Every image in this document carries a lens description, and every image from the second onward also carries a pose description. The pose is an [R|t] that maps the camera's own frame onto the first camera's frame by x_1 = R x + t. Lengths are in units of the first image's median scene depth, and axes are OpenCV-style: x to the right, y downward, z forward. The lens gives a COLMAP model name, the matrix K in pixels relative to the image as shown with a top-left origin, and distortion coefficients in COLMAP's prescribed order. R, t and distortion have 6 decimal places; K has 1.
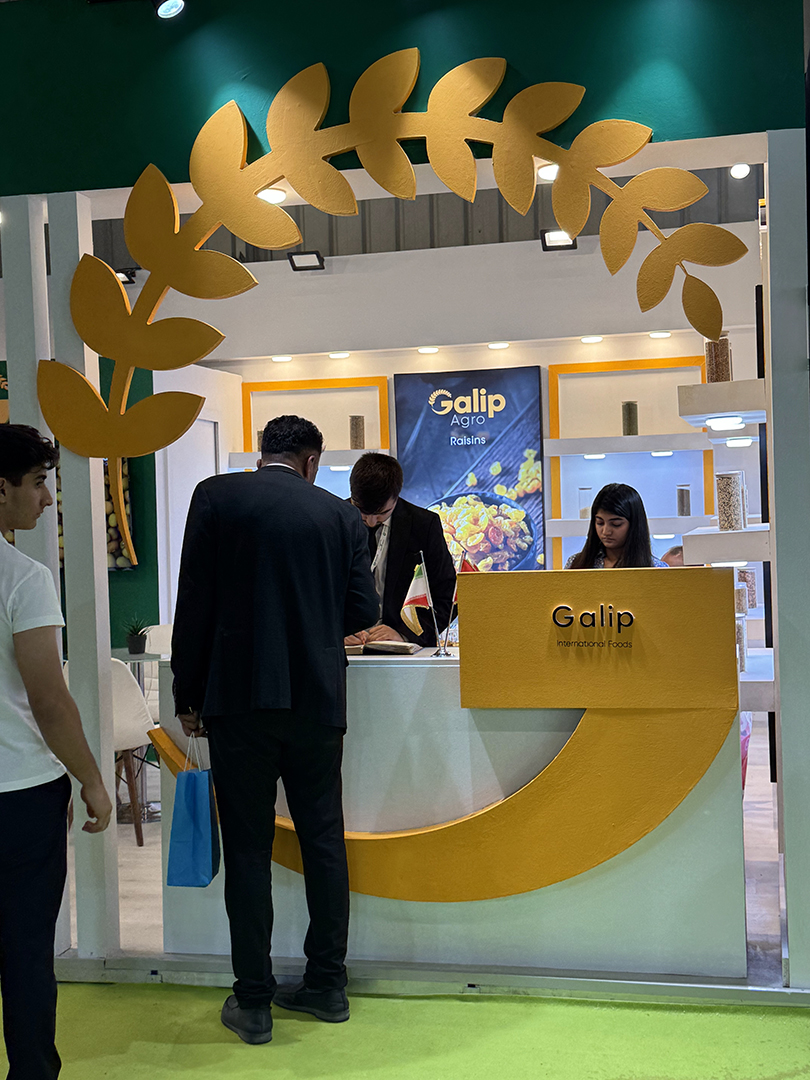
lens RADIAL K [[1438.7, 0, 423.8], [0, 1438.7, 539.7], [0, 0, 1]] dist [0.172024, -0.377759]
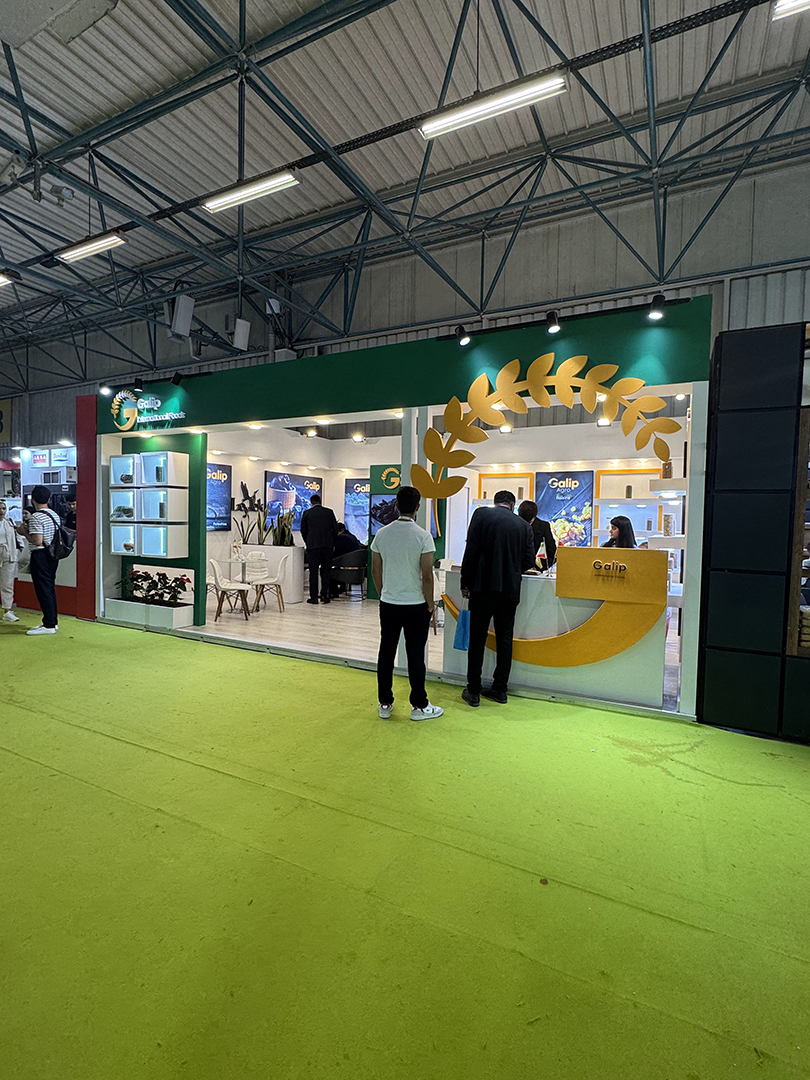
lens RADIAL K [[528.1, 0, 406.7], [0, 528.1, 541.7], [0, 0, 1]] dist [-0.003182, 0.000546]
pose [[0.967174, 0.058959, -0.247180, -0.004732], [-0.054320, 0.998197, 0.025554, 0.004225], [0.248241, -0.011288, 0.968632, -0.021803]]
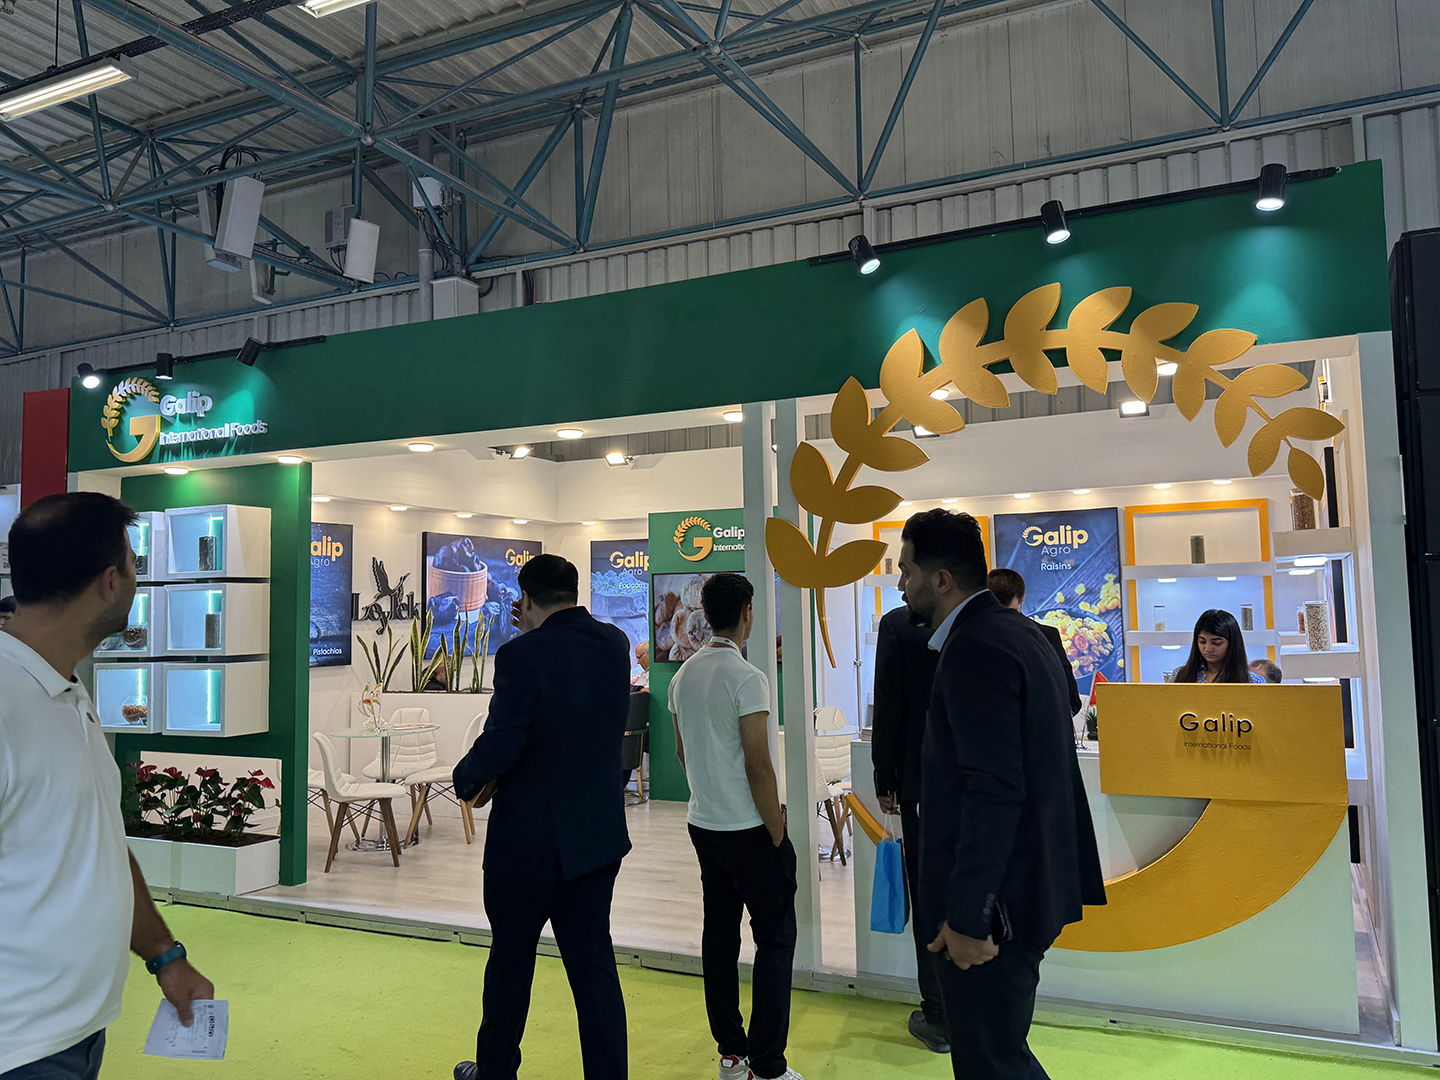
lens RADIAL K [[1114.1, 0, 721.1], [0, 1114.1, 535.4], [0, 0, 1]] dist [0.061140, -0.079502]
pose [[0.974435, -0.004715, -0.224622, -0.065306], [-0.014916, 0.996216, -0.085619, -0.014839], [0.224176, 0.086781, 0.970677, -0.030111]]
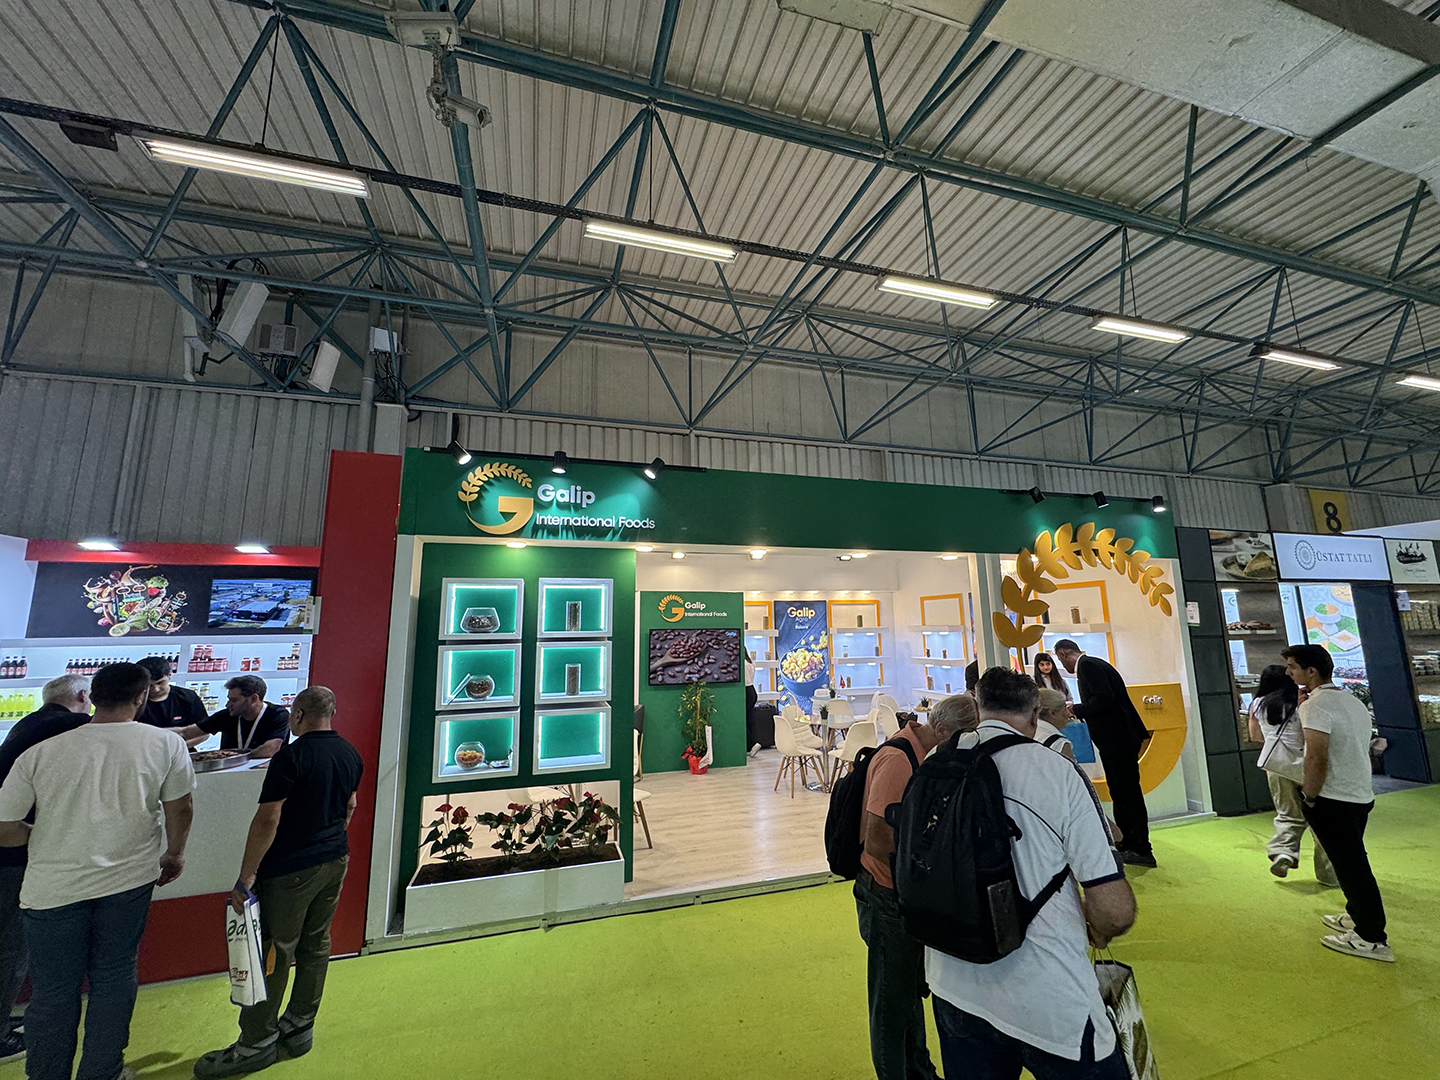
lens RADIAL K [[578.1, 0, 718.7], [0, 578.1, 537.6], [0, 0, 1]] dist [-0.003461, 0.000704]
pose [[0.866142, 0.094827, 0.490719, -1.185489], [0.002261, 0.981083, -0.193576, -0.047072], [-0.499792, 0.168774, 0.849543, 0.281959]]
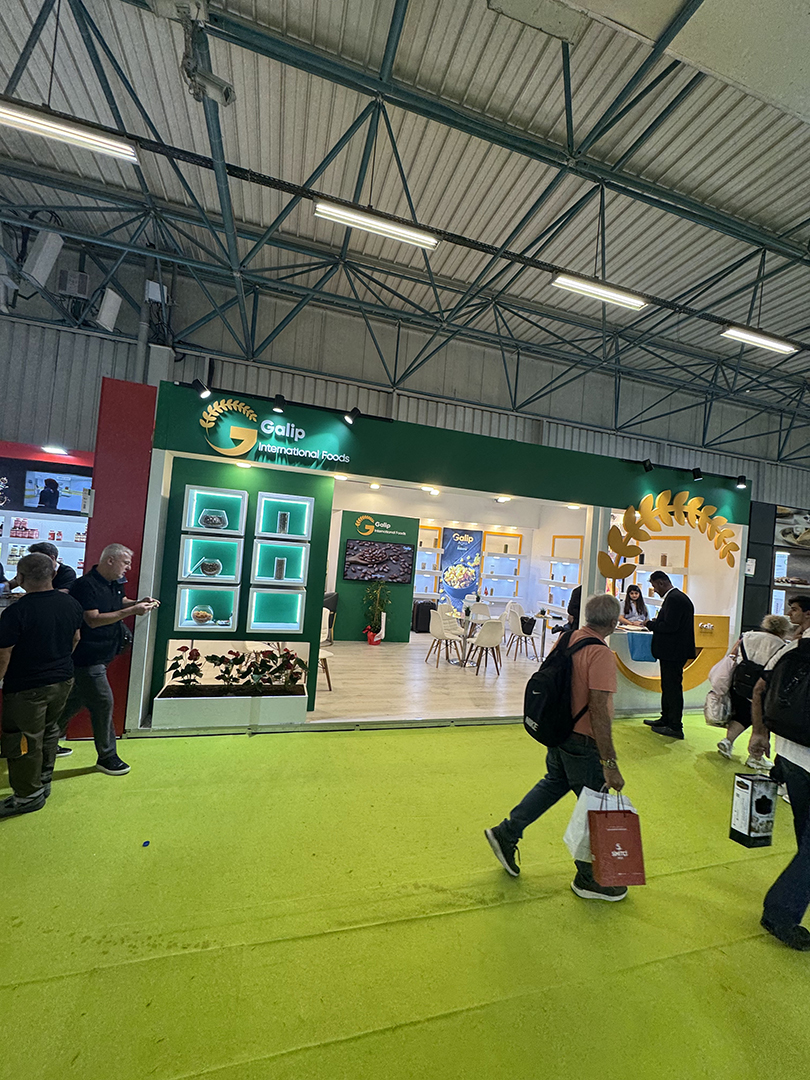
lens RADIAL K [[432.7, 0, 405.0], [0, 432.7, 540.3], [0, 0, 1]] dist [-0.003526, 0.000104]
pose [[0.863948, 0.107678, 0.491934, -1.151553], [-0.096644, 0.994167, -0.047881, -0.046796], [-0.494220, -0.006176, 0.869315, 0.269236]]
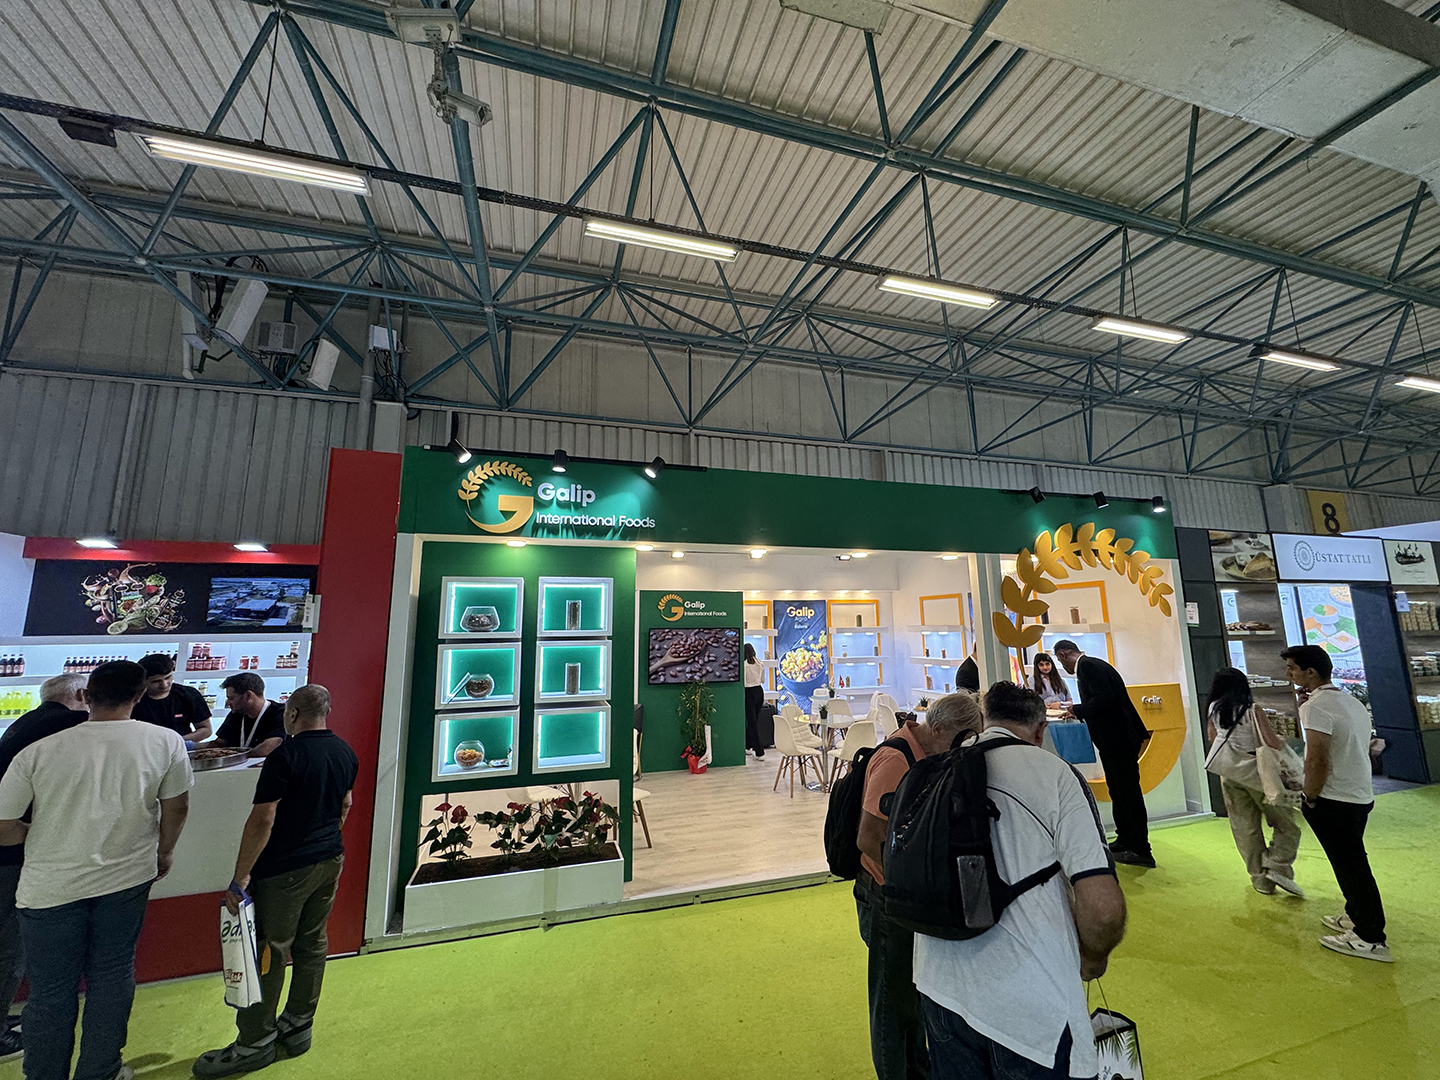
lens RADIAL K [[578.1, 0, 718.7], [0, 578.1, 537.6], [0, 0, 1]] dist [-0.003461, 0.000704]
pose [[0.864936, 0.096501, 0.492516, -1.186811], [0.000130, 0.981297, -0.192499, -0.047186], [-0.501881, 0.166563, 0.848747, 0.283987]]
